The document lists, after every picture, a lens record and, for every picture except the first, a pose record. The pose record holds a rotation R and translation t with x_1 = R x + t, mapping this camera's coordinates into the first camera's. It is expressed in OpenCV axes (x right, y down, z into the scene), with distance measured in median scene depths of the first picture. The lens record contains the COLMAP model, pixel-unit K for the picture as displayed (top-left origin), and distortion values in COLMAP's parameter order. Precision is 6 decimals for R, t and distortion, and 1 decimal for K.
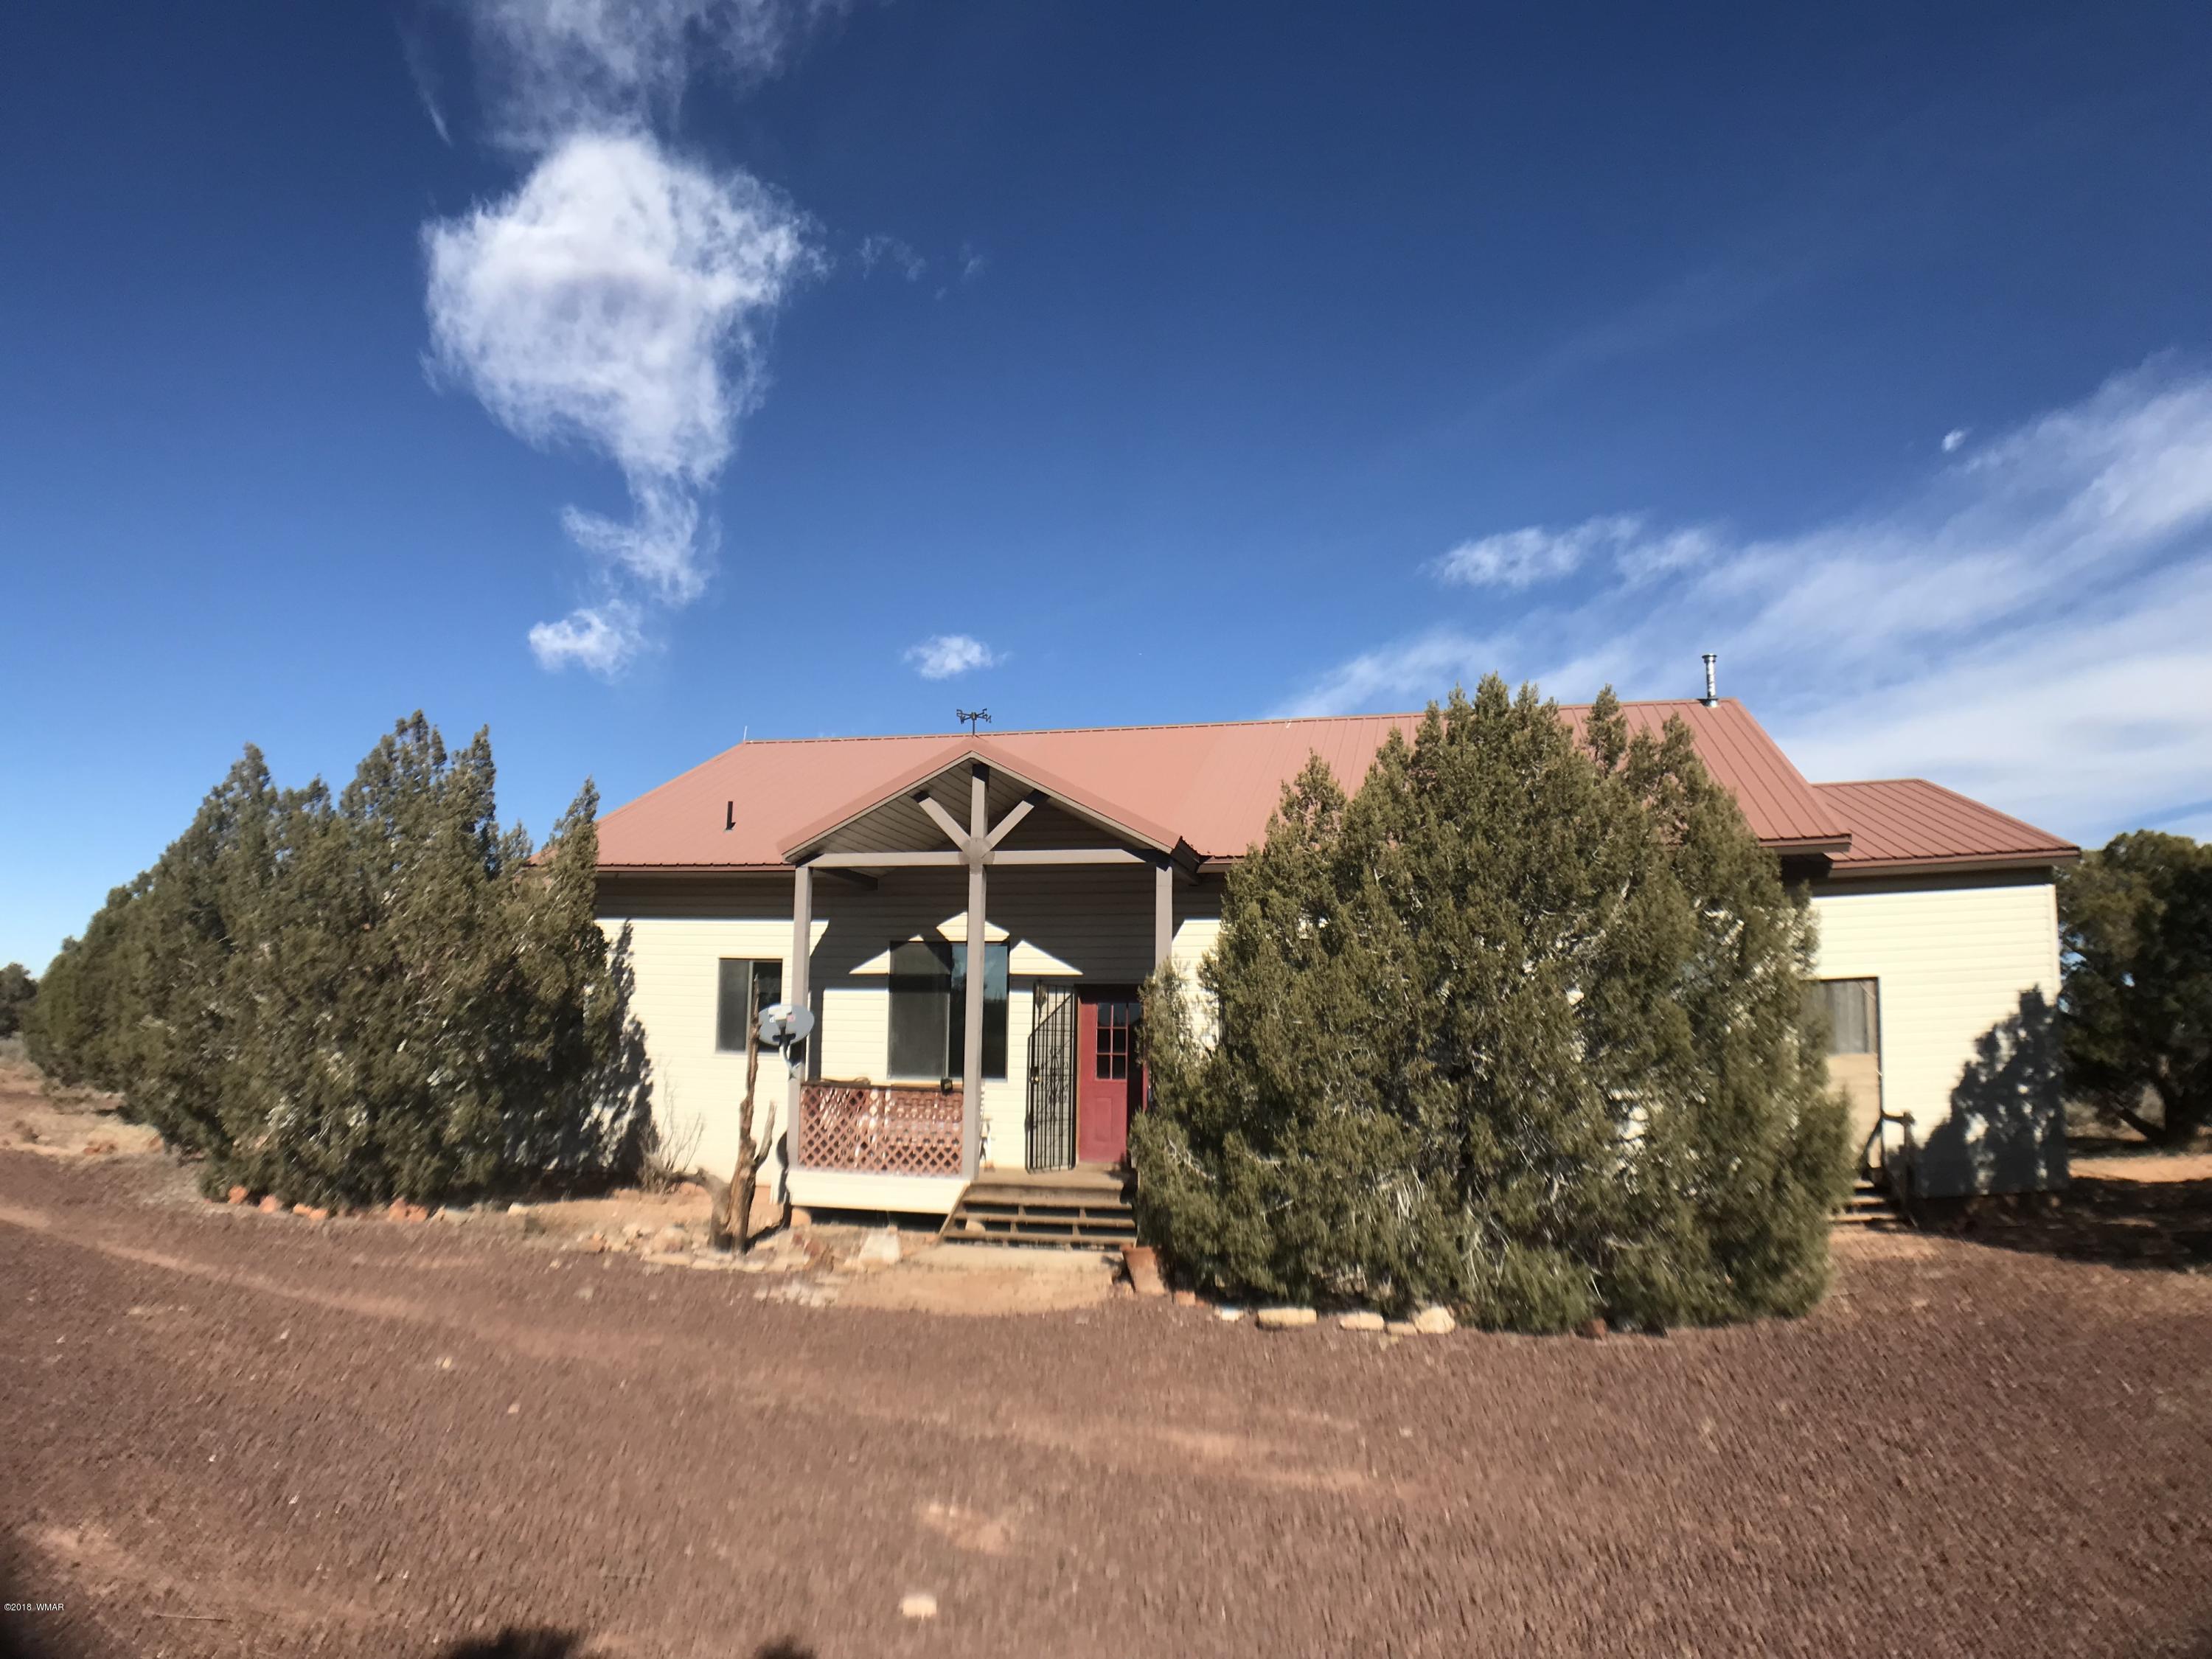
lens RADIAL K [[1831.8, 0, 1106.0], [0, 1831.8, 829.5], [0, 0, 1]] dist [-0.167111, 0.006254]
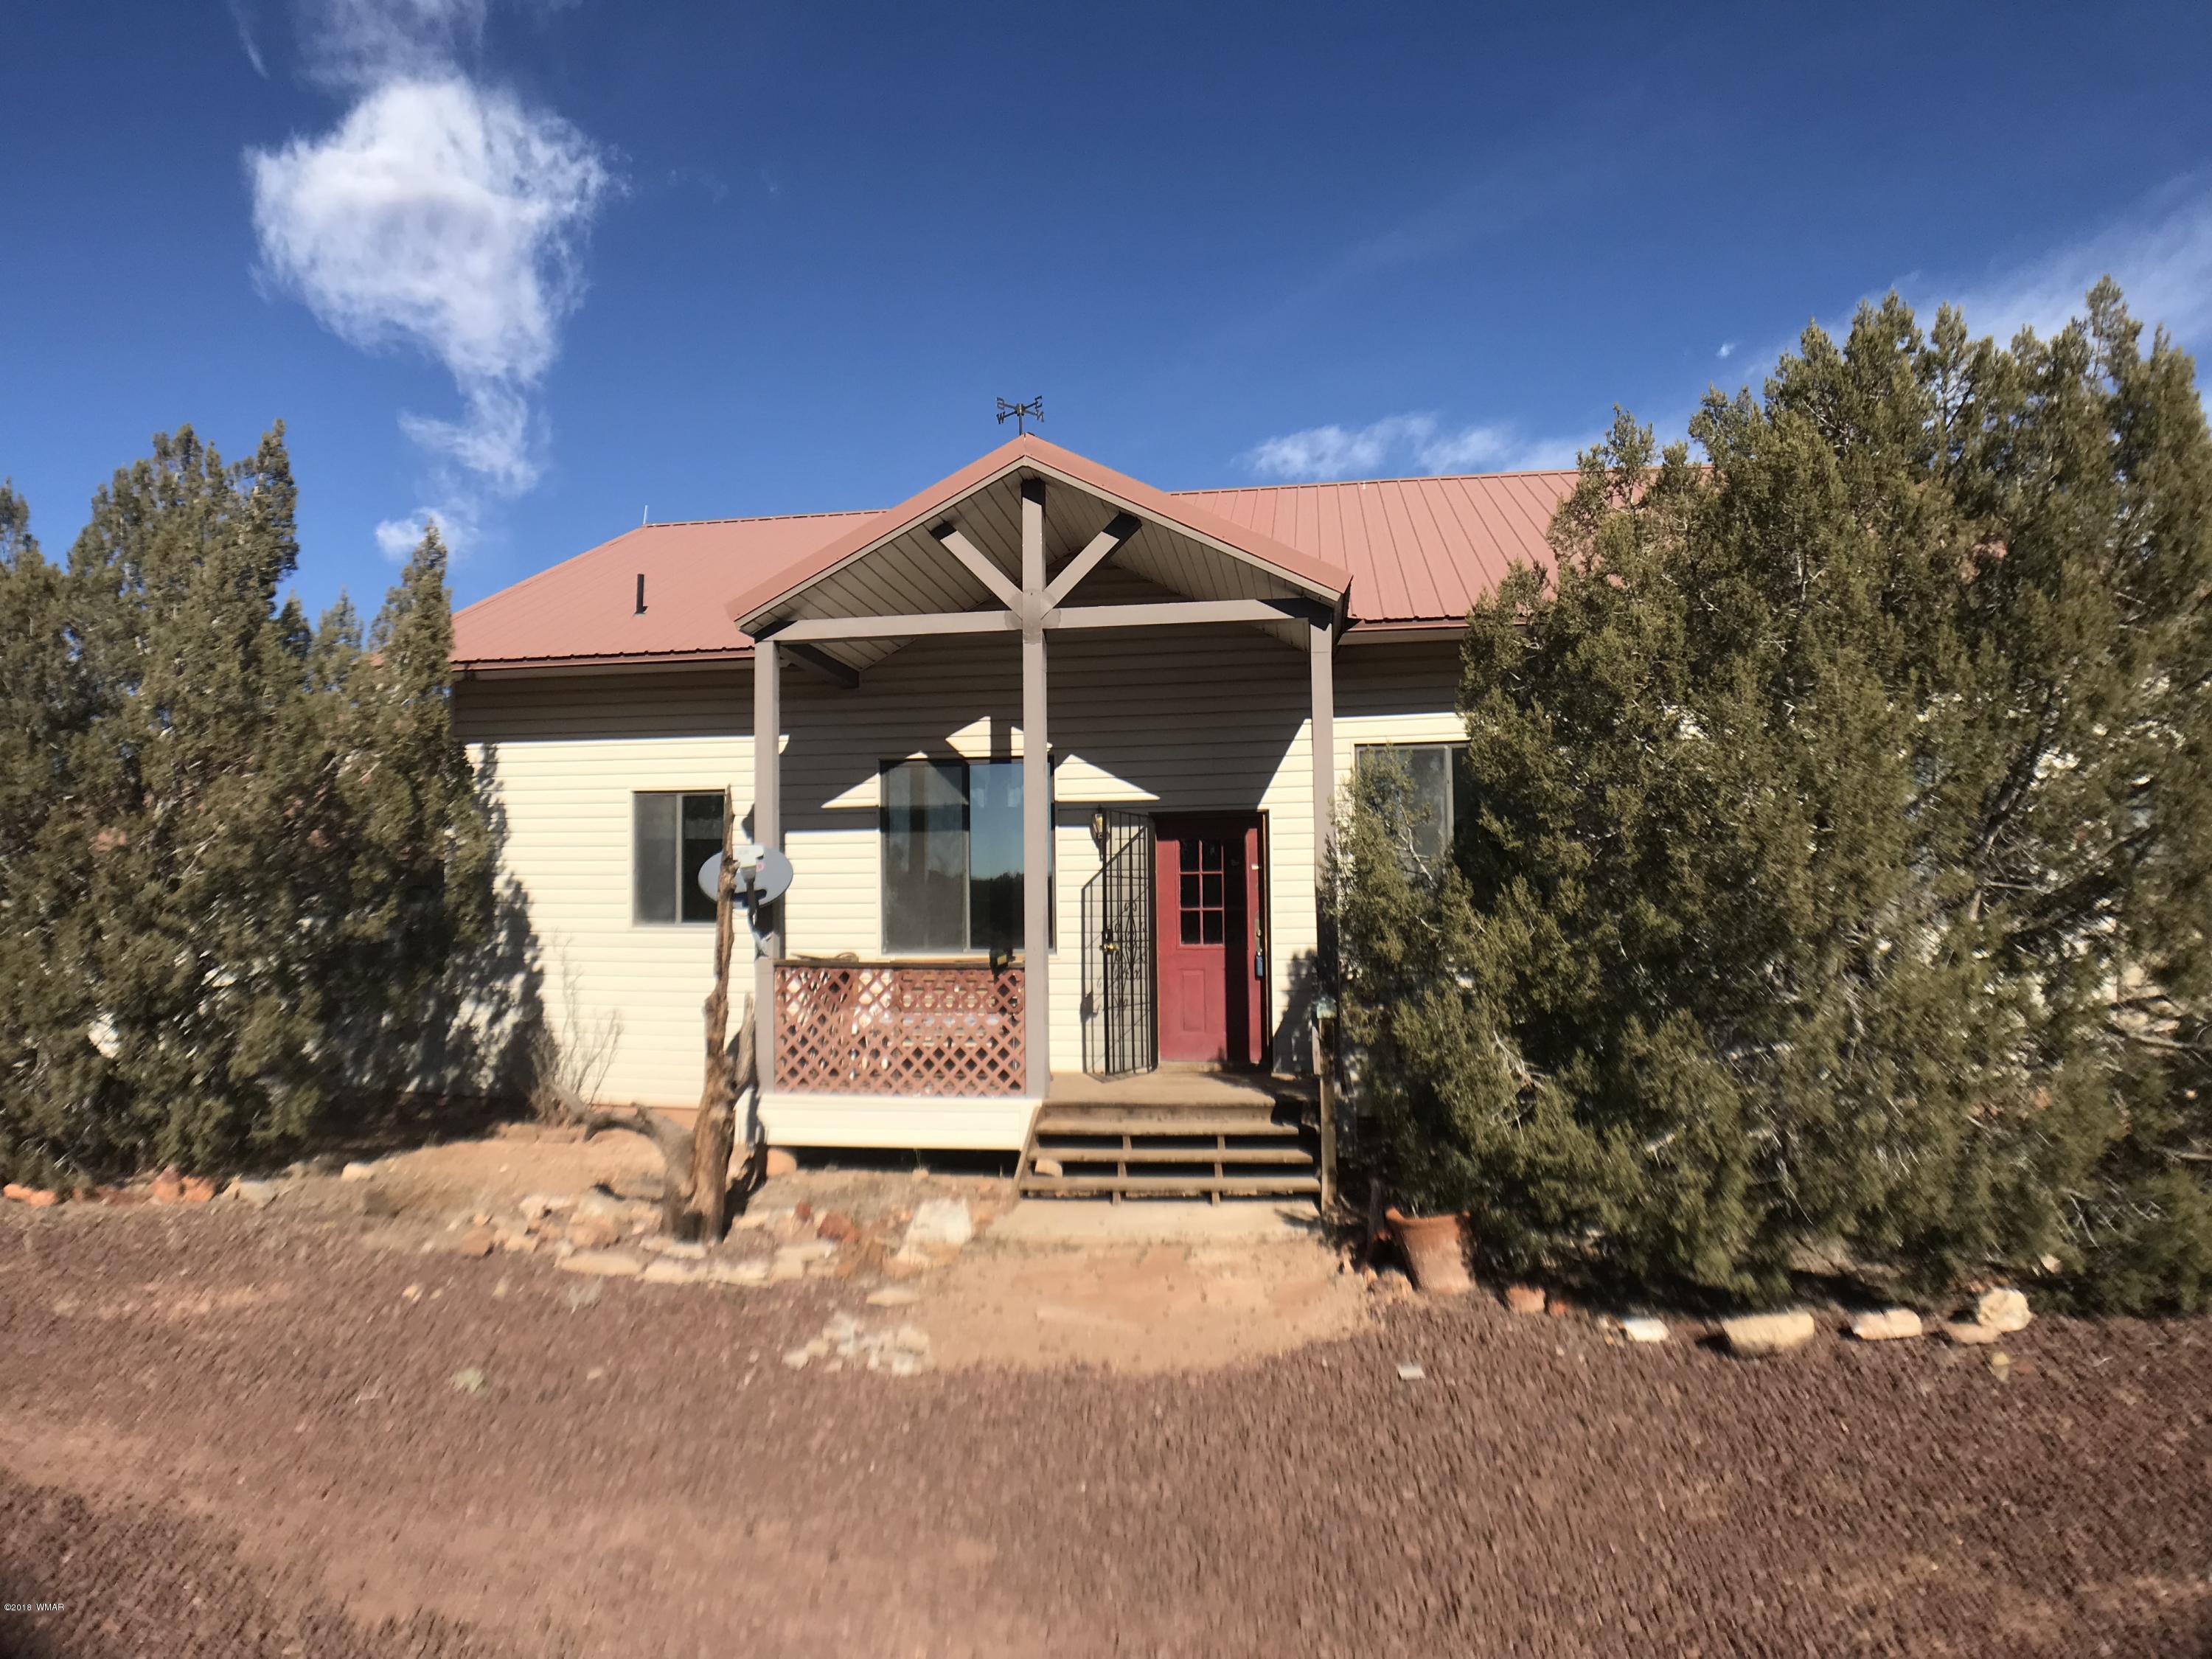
lens RADIAL K [[1691.5, 0, 1104.6], [0, 1691.5, 862.3], [0, 0, 1]] dist [-0.192523, 0.001996]
pose [[0.994685, -0.023349, 0.100285, -0.109242], [0.014808, 0.996264, 0.085082, 0.052447], [-0.101897, -0.083145, 0.991314, 0.382693]]
